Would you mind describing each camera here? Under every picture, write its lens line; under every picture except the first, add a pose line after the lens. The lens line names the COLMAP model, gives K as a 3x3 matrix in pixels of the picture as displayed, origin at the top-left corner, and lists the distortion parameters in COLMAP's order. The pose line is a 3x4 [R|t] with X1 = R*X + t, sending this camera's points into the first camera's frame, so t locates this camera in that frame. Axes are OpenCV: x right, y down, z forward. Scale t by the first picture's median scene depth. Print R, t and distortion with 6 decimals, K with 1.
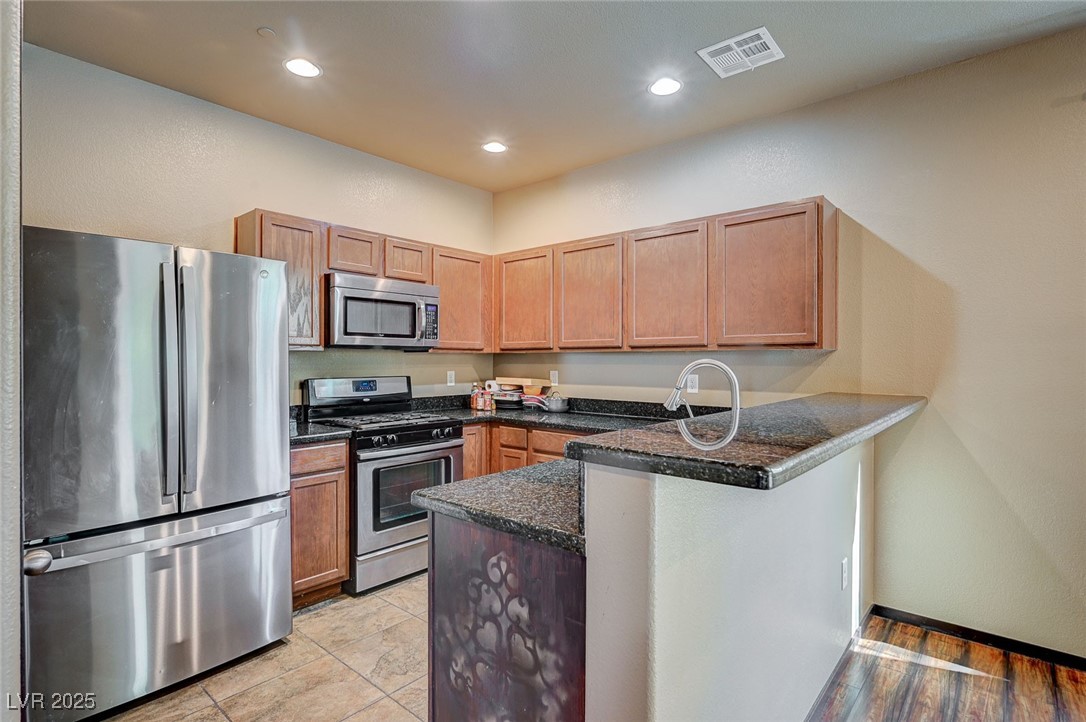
lens RADIAL K [[539.0, 0, 543.0], [0, 539.0, 361.0], [0, 0, 1]] dist [0.000872, 0.000066]
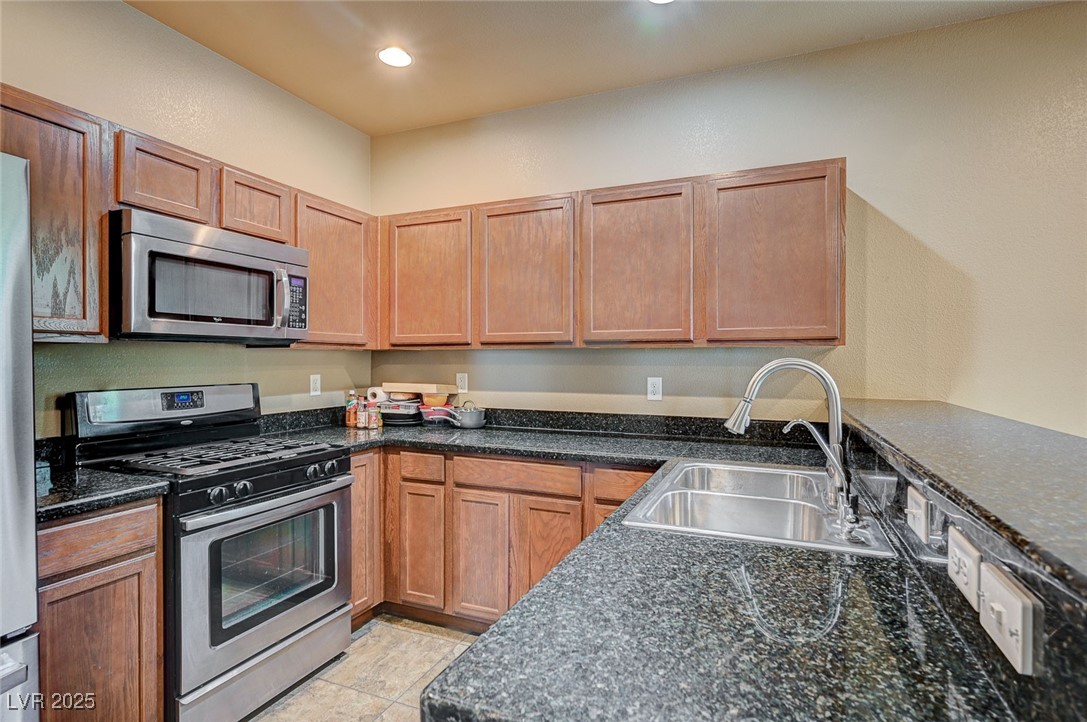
lens RADIAL K [[542.2, 0, 543.5], [0, 542.2, 361.0], [0, 0, 1]] dist [-0.000891, -0.000165]
pose [[0.951141, -0.000989, 0.308754, -0.126539], [0.000770, 0.999999, 0.000831, 0.000118], [-0.308755, -0.000552, 0.951142, 0.269722]]
